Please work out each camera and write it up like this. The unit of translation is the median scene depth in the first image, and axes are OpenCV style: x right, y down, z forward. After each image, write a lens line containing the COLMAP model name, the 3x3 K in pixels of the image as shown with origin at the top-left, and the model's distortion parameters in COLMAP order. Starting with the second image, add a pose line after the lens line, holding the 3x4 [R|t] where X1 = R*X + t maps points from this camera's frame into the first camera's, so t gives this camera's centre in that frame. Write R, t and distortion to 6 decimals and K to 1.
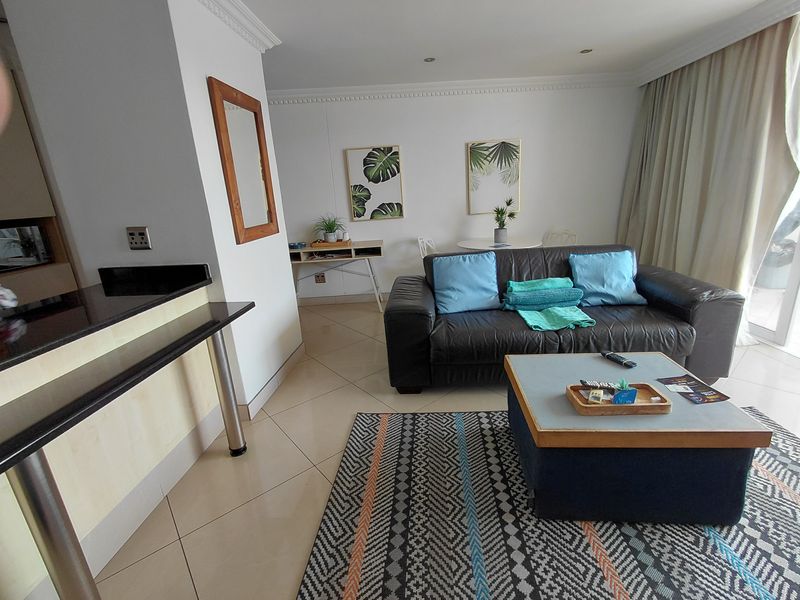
lens RADIAL K [[368.3, 0, 405.7], [0, 368.3, 297.7], [0, 0, 1]] dist [-0.002161, 0.000442]
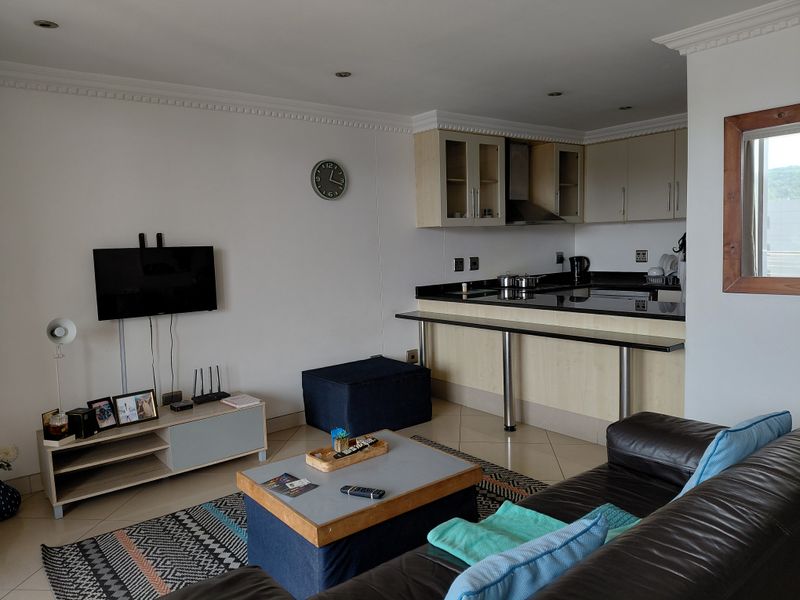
lens RADIAL K [[574.3, 0, 398.5], [0, 574.3, 299.7], [0, 0, 1]] dist [0.004466, -0.000832]
pose [[-0.735066, 0.146692, -0.661936, 0.551413], [-0.110985, 0.937110, 0.330920, -0.266792], [0.668850, 0.316713, -0.672557, 0.760600]]
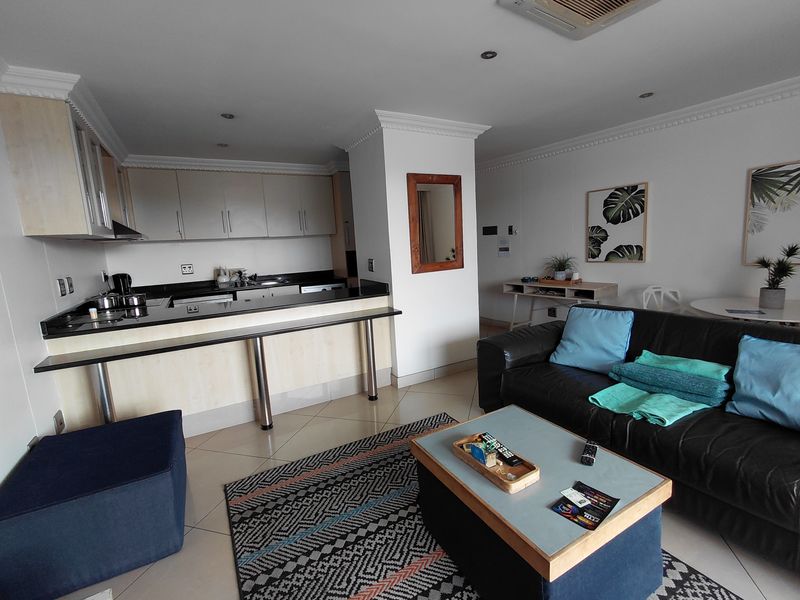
lens RADIAL K [[368.3, 0, 402.0], [0, 368.3, 294.8], [0, 0, 1]] dist [-0.002161, 0.000442]
pose [[0.549268, 0.145158, -0.822942, 0.433017], [-0.207589, 0.977629, 0.033889, -0.054724], [0.809451, 0.152220, 0.567113, 0.055192]]
